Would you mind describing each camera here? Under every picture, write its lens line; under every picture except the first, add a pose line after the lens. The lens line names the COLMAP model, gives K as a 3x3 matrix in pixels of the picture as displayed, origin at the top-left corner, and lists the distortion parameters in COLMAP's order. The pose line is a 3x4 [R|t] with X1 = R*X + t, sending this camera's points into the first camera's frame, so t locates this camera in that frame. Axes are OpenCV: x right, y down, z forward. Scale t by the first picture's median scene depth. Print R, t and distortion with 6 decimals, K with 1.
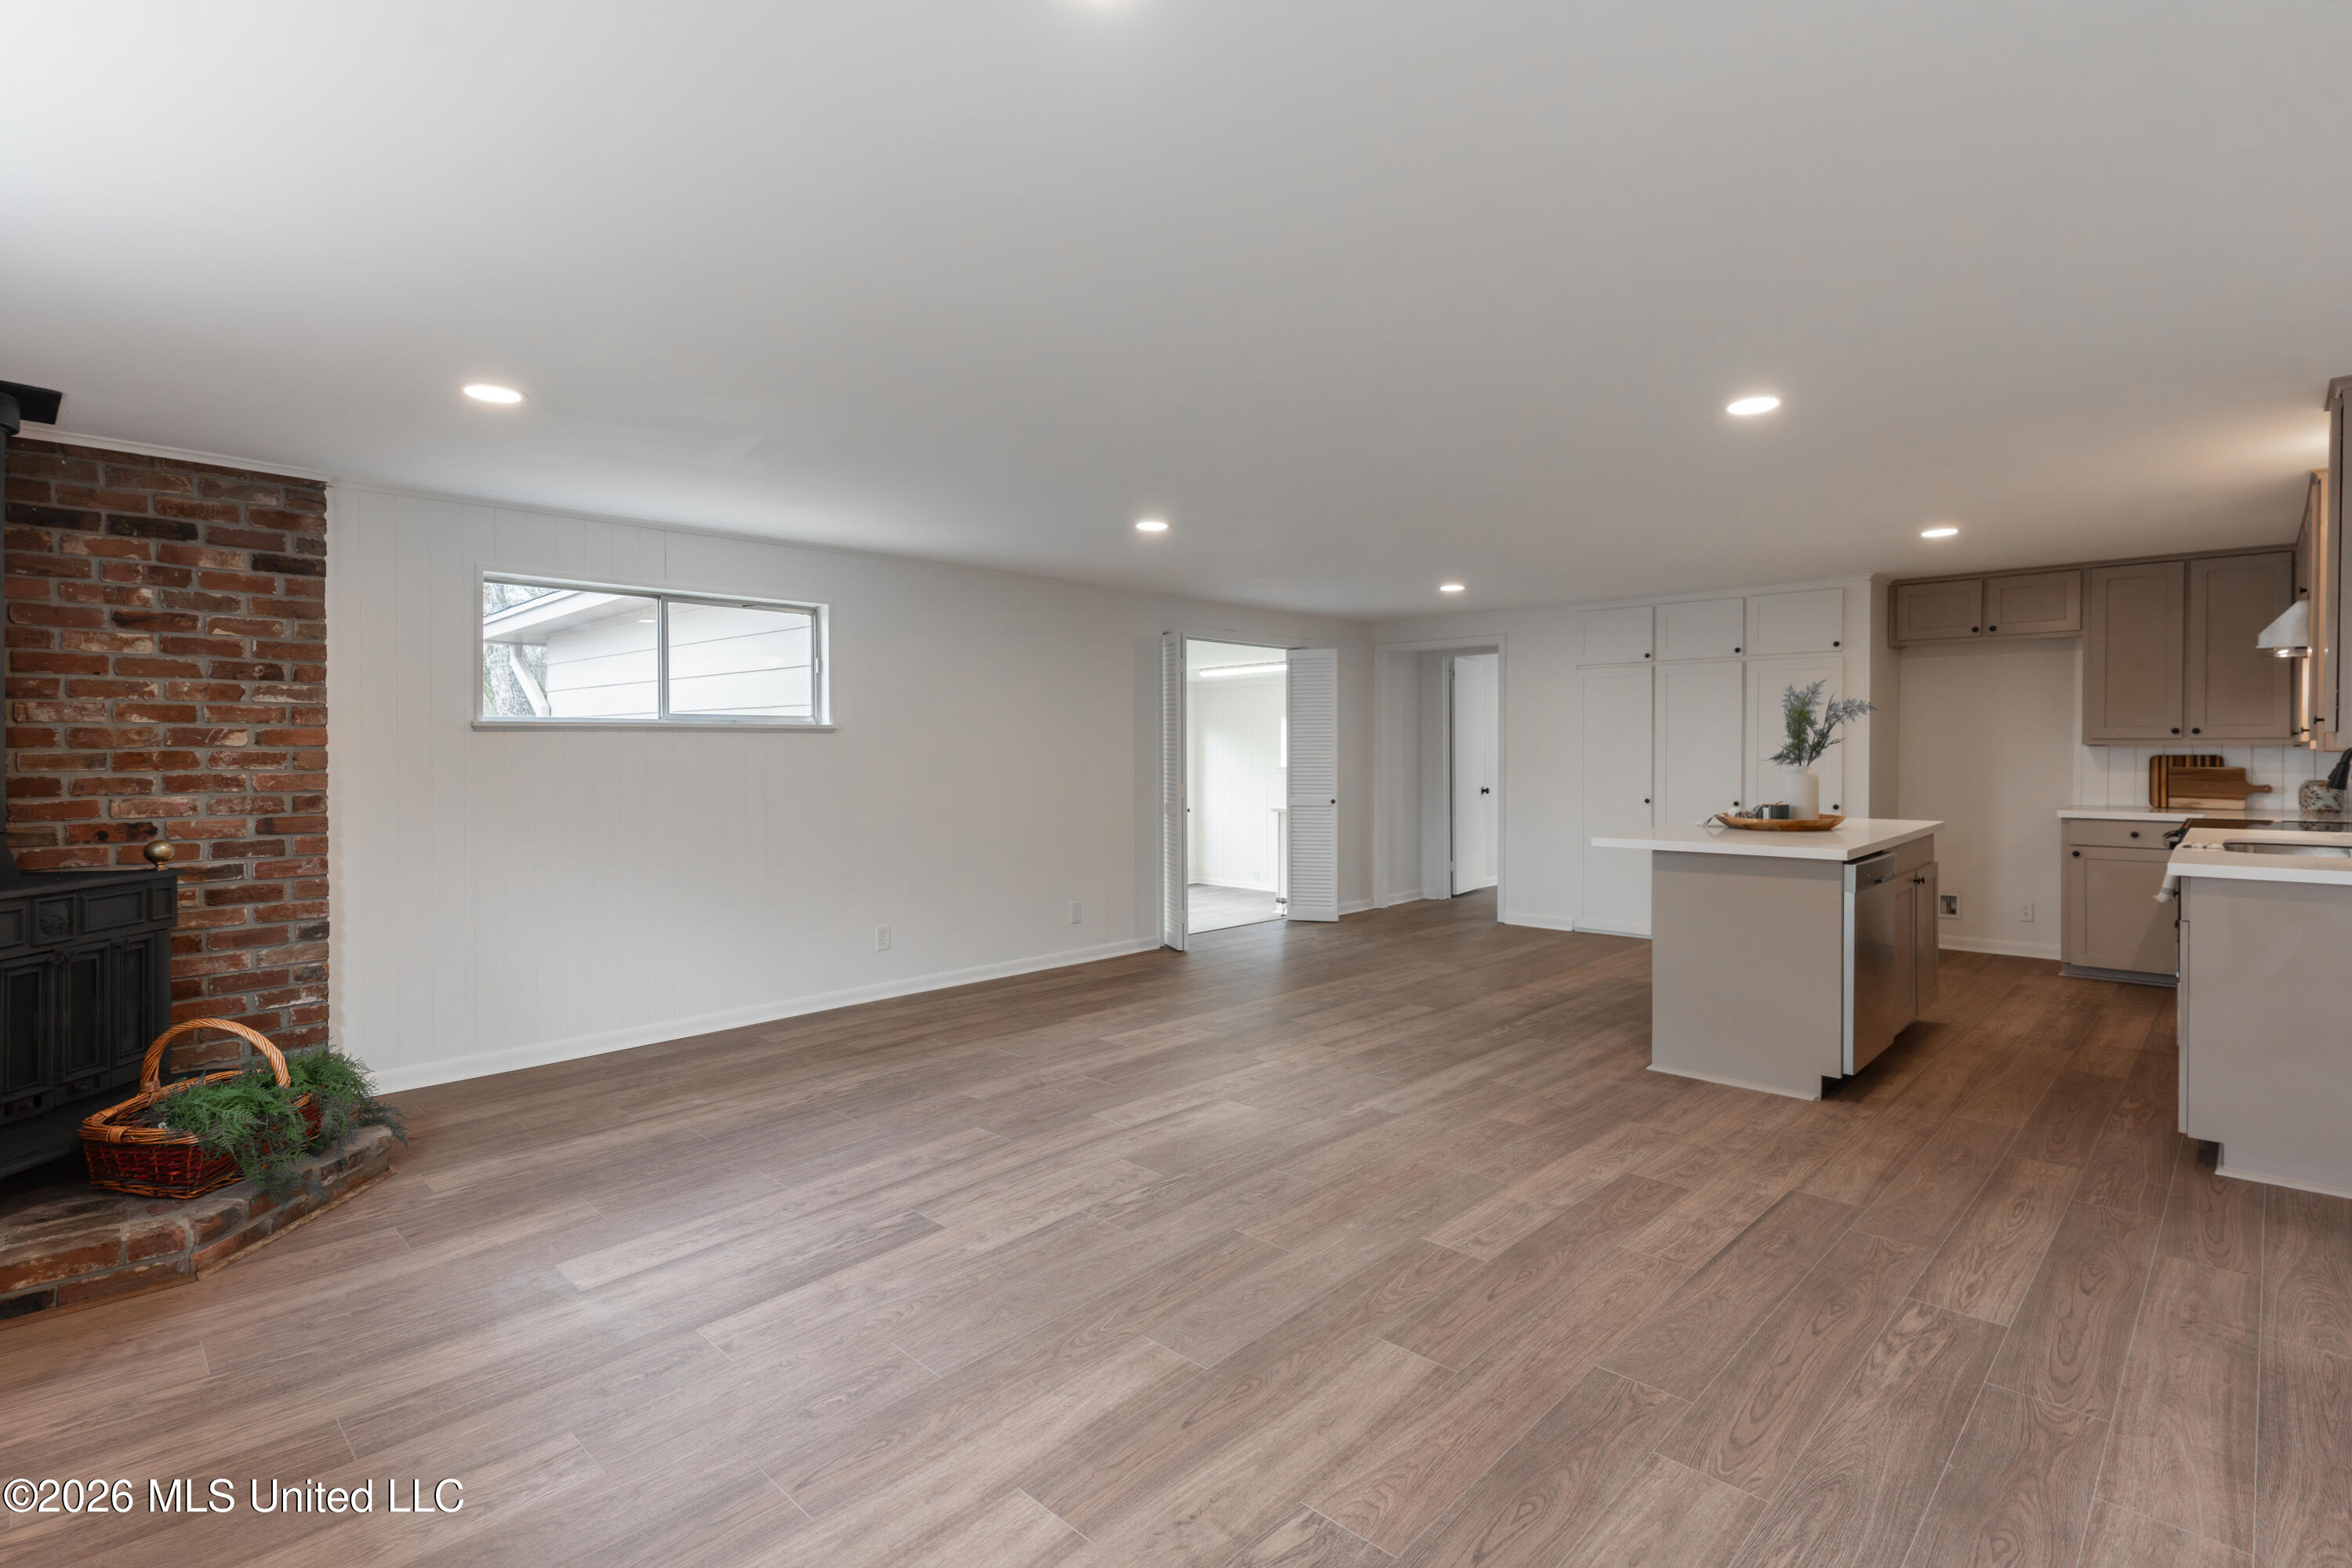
lens RADIAL K [[1141.1, 0, 1162.6], [0, 1141.1, 781.2], [0, 0, 1]] dist [0.001239, 0.001320]
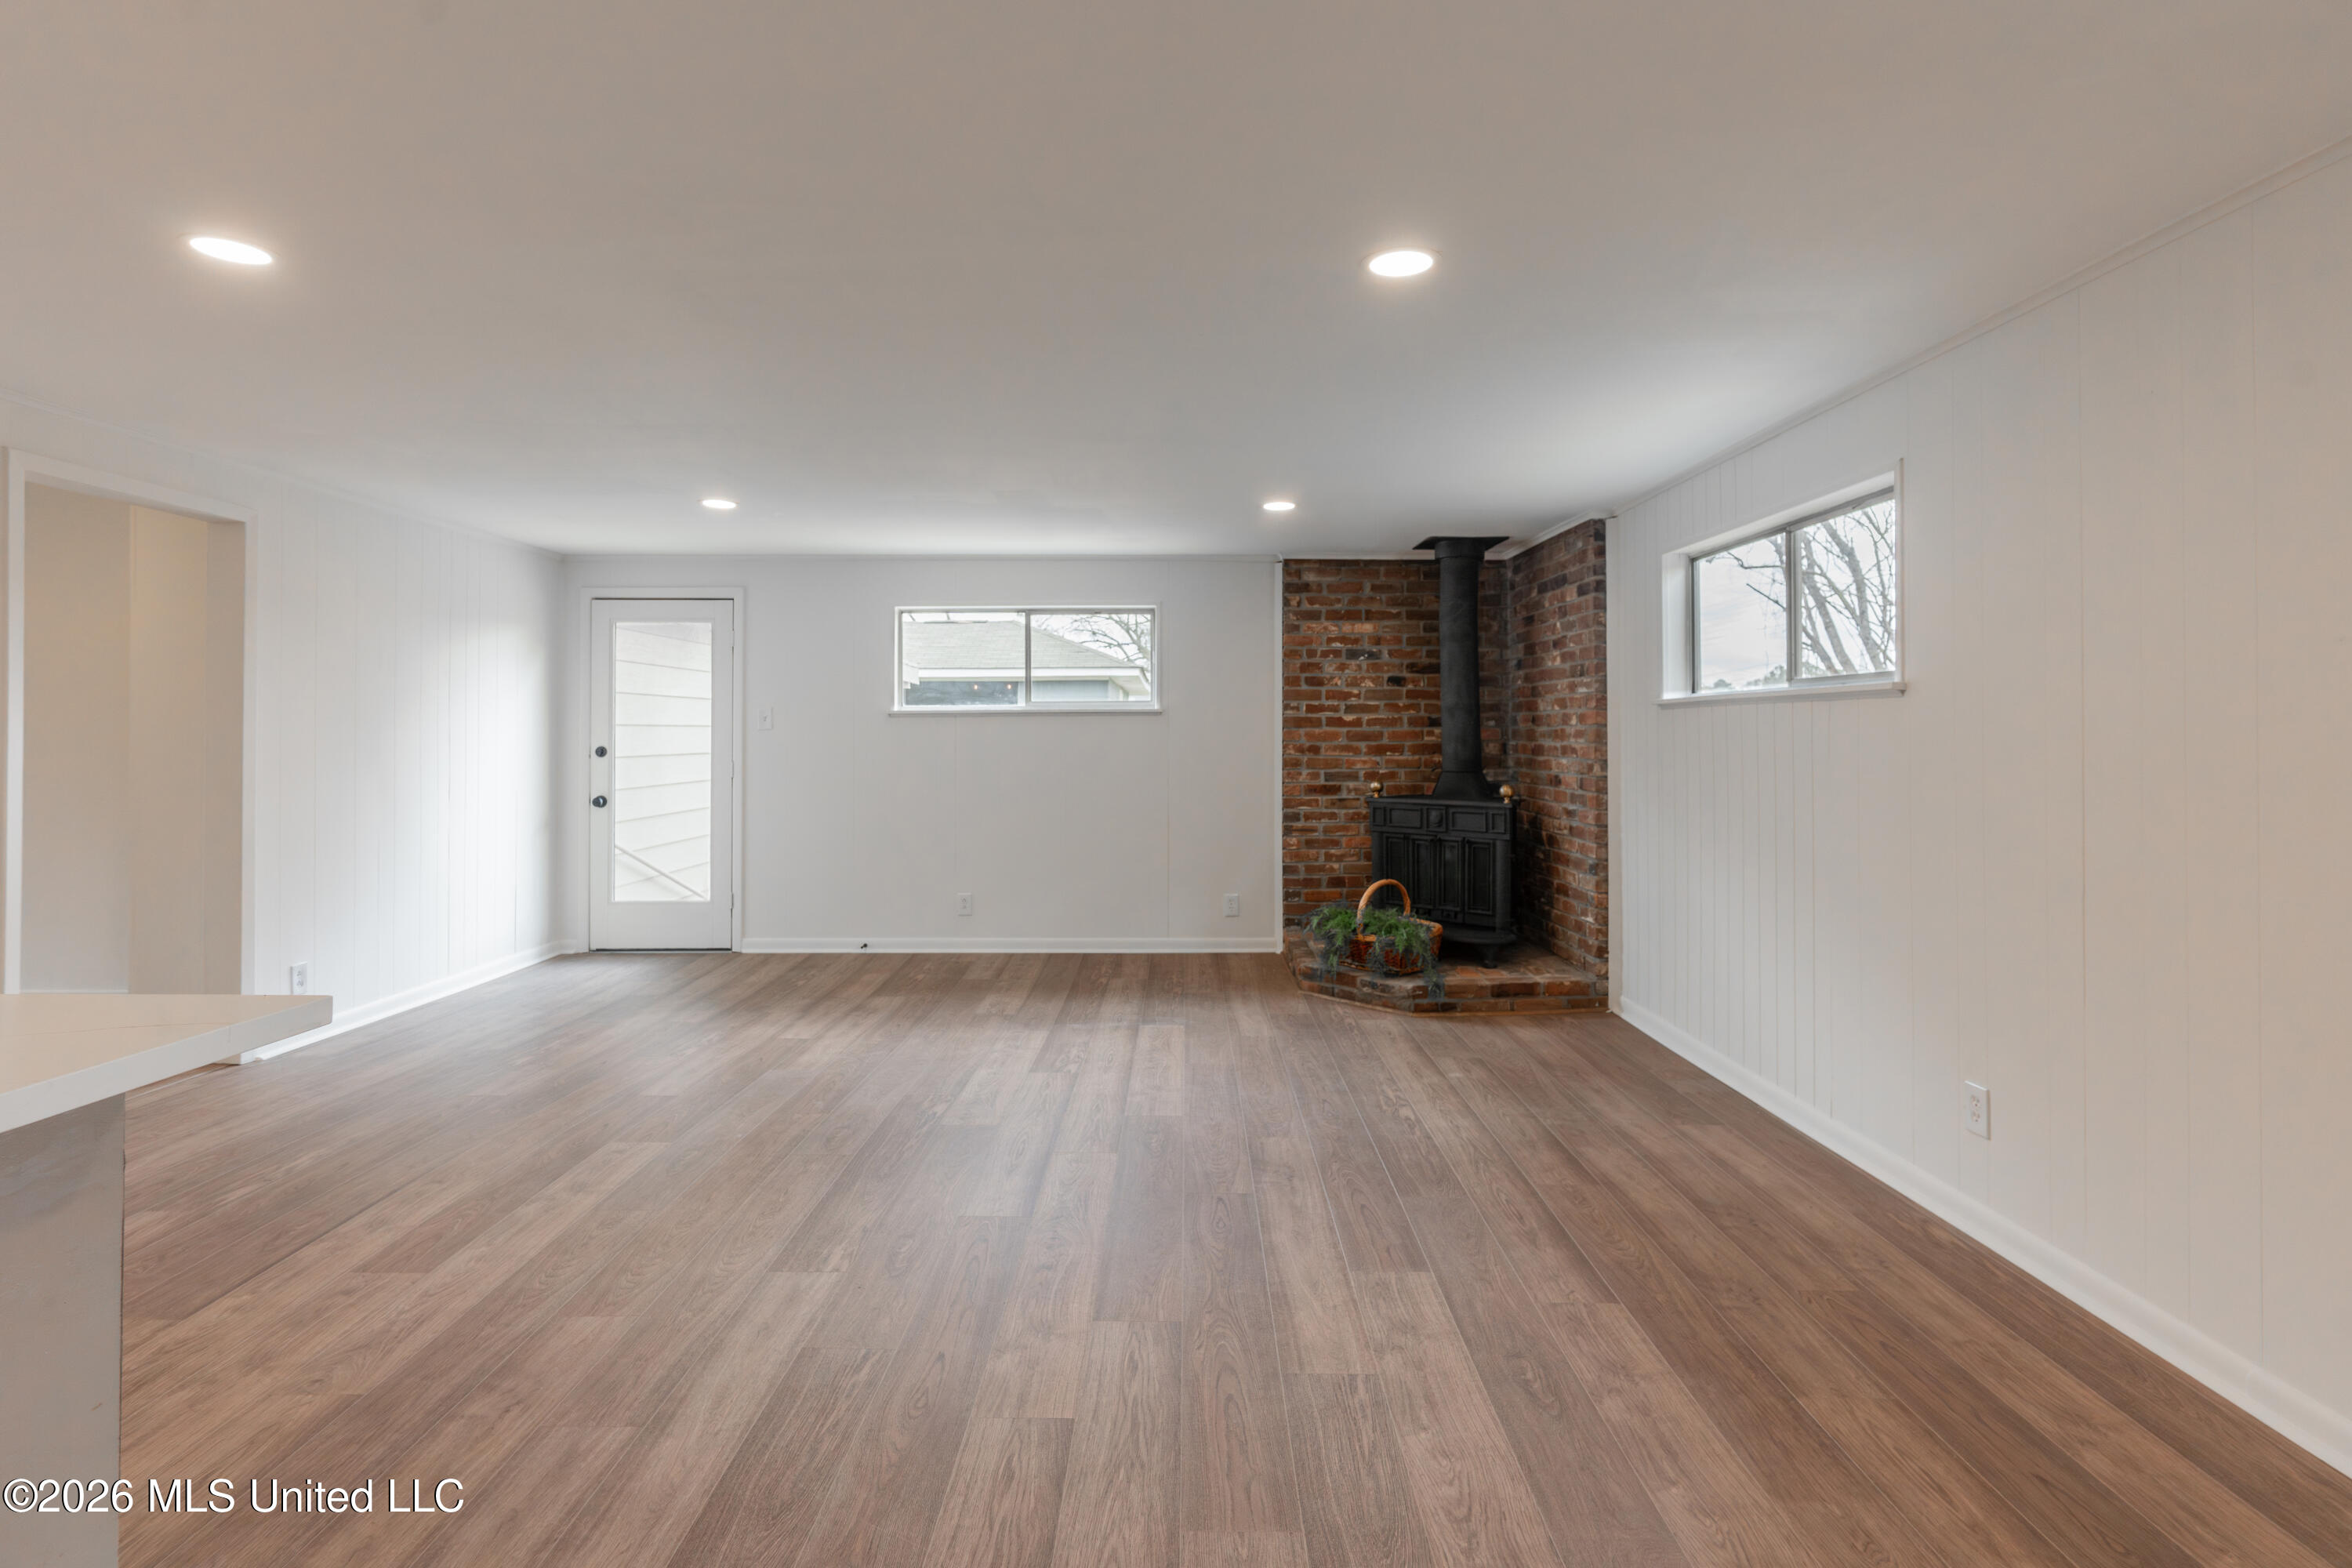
lens RADIAL K [[1141.1, 0, 1191.9], [0, 1141.1, 737.5], [0, 0, 1]] dist [0.001239, 0.001320]
pose [[-0.708493, 0.007757, -0.705675, 0.523574], [-0.016904, 0.999466, 0.027959, -0.047614], [0.705515, 0.031737, -0.707984, 1.704957]]
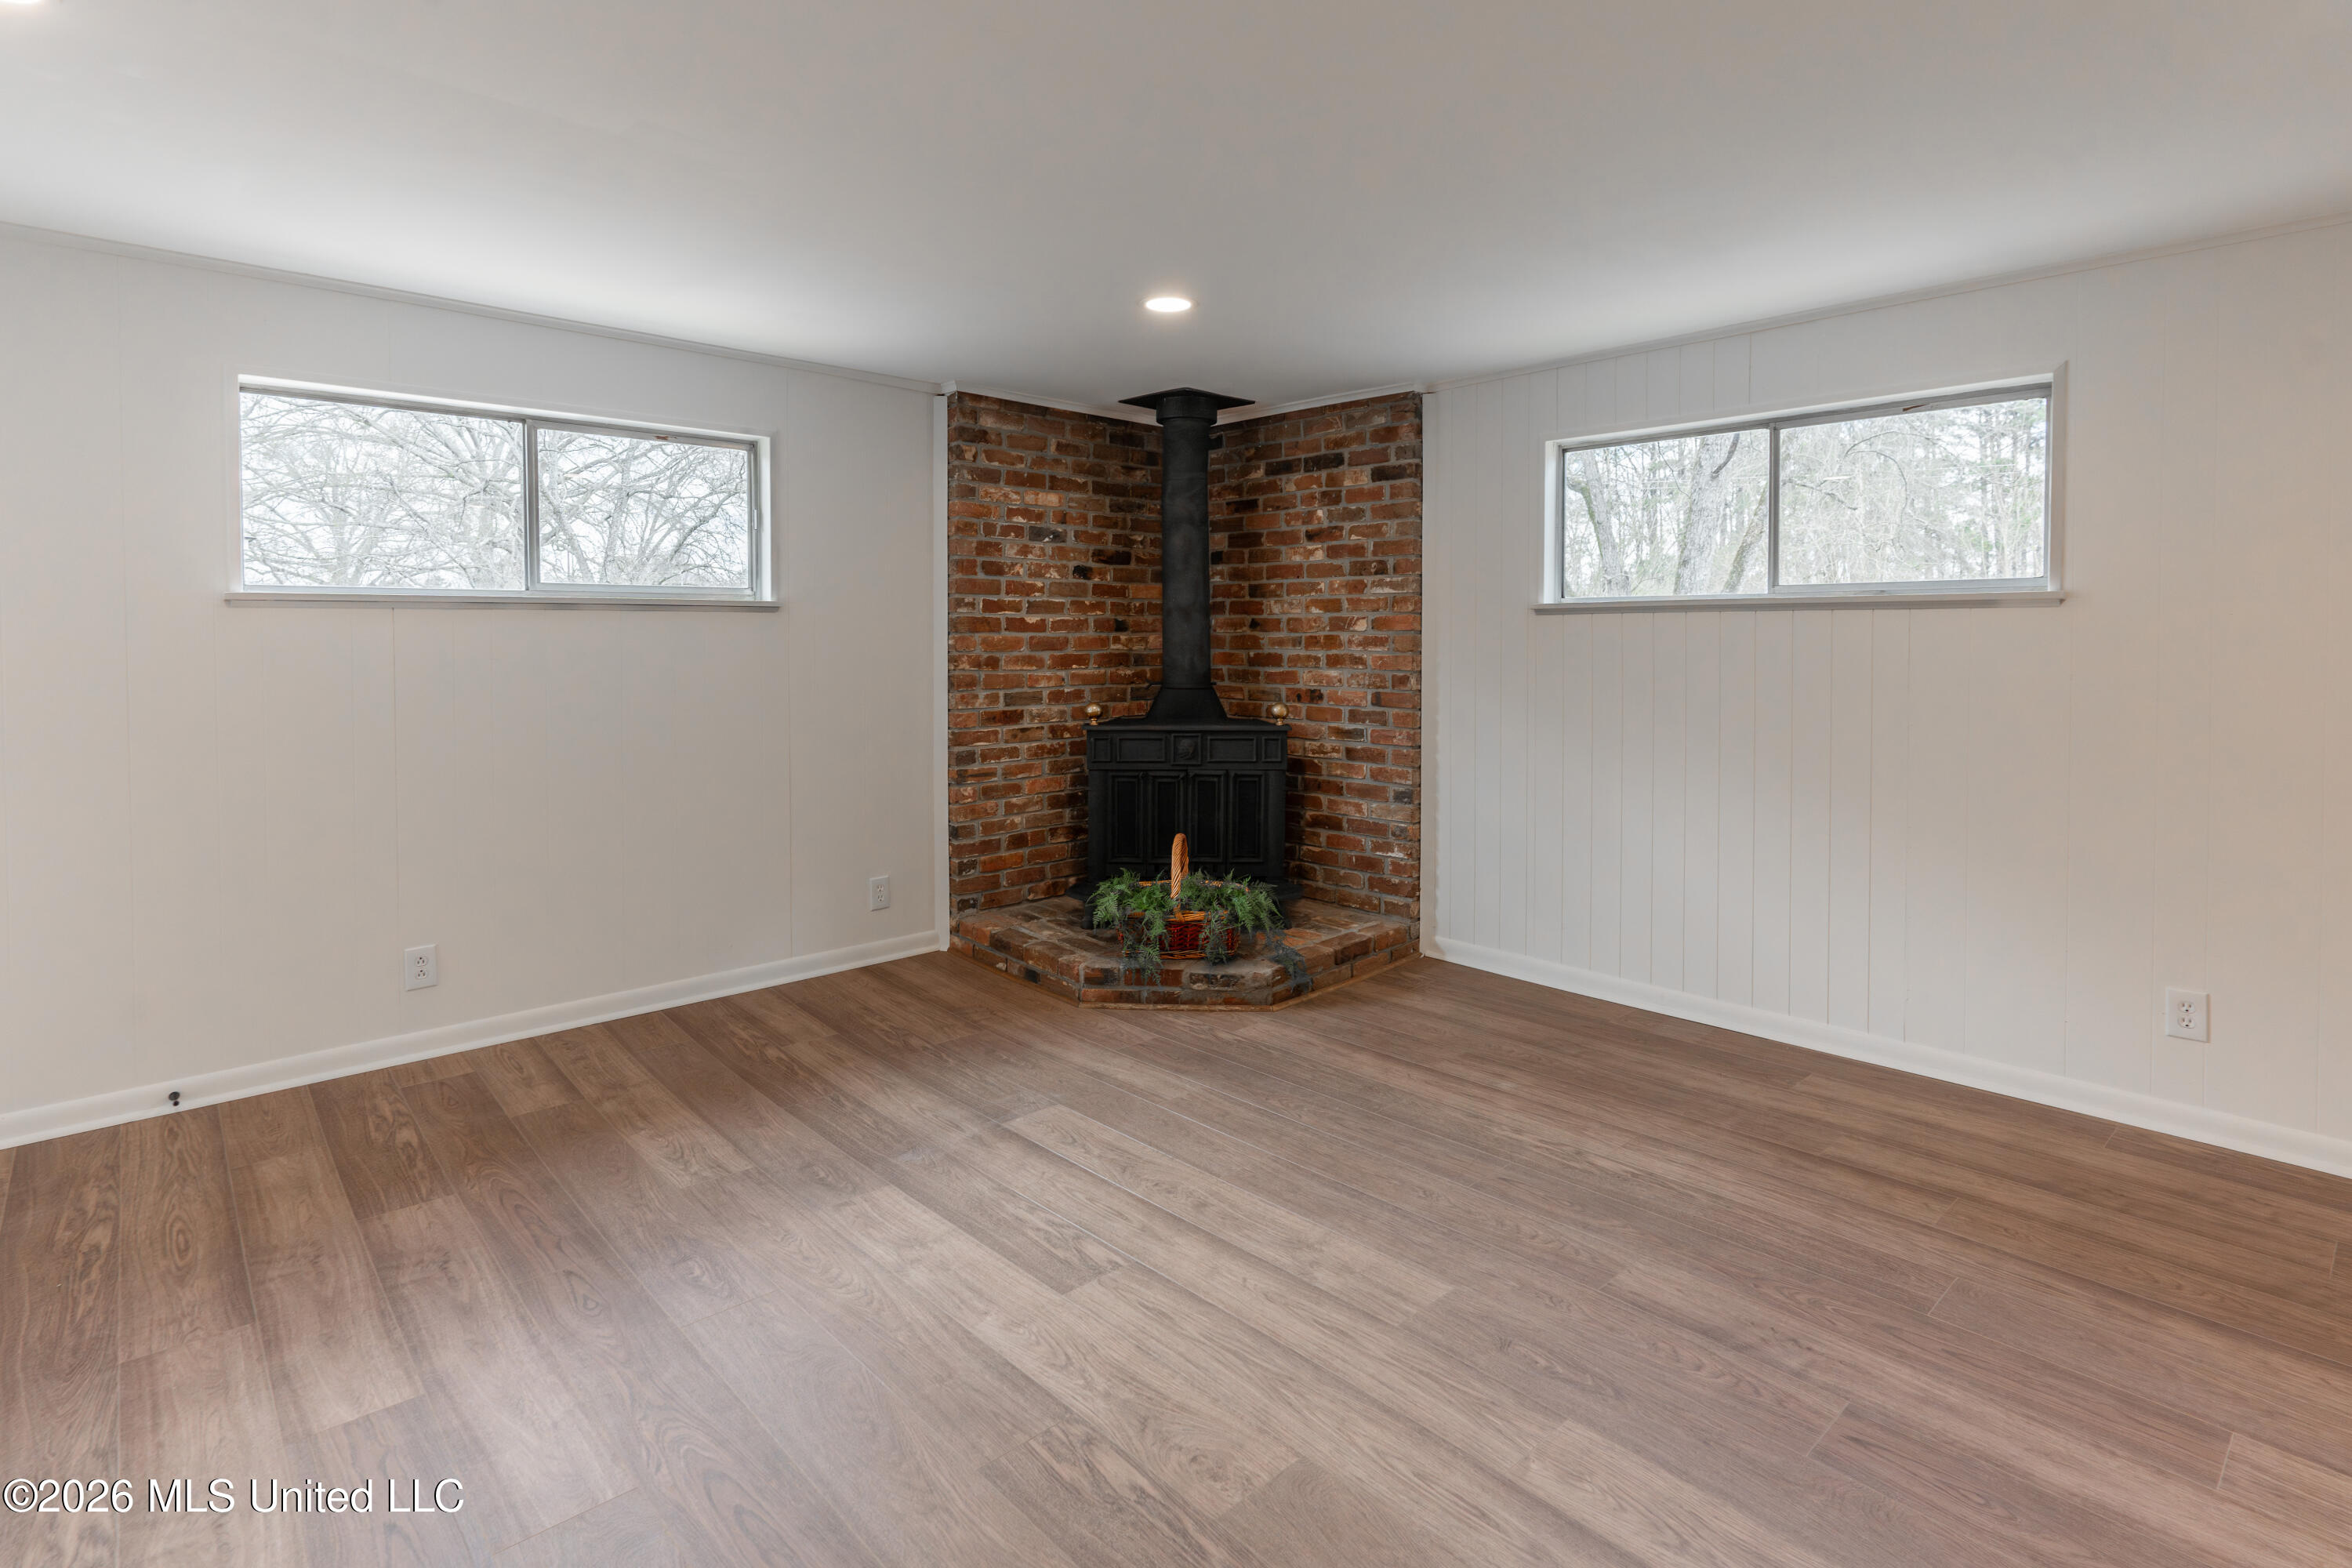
lens RADIAL K [[1141.1, 0, 1164.7], [0, 1141.1, 692.4], [0, 0, 1]] dist [0.001239, 0.001320]
pose [[-0.051946, 0.055912, -0.997083, 0.415749], [-0.029788, 0.997900, 0.057510, -0.030273], [0.998206, 0.032688, -0.050171, 0.881144]]
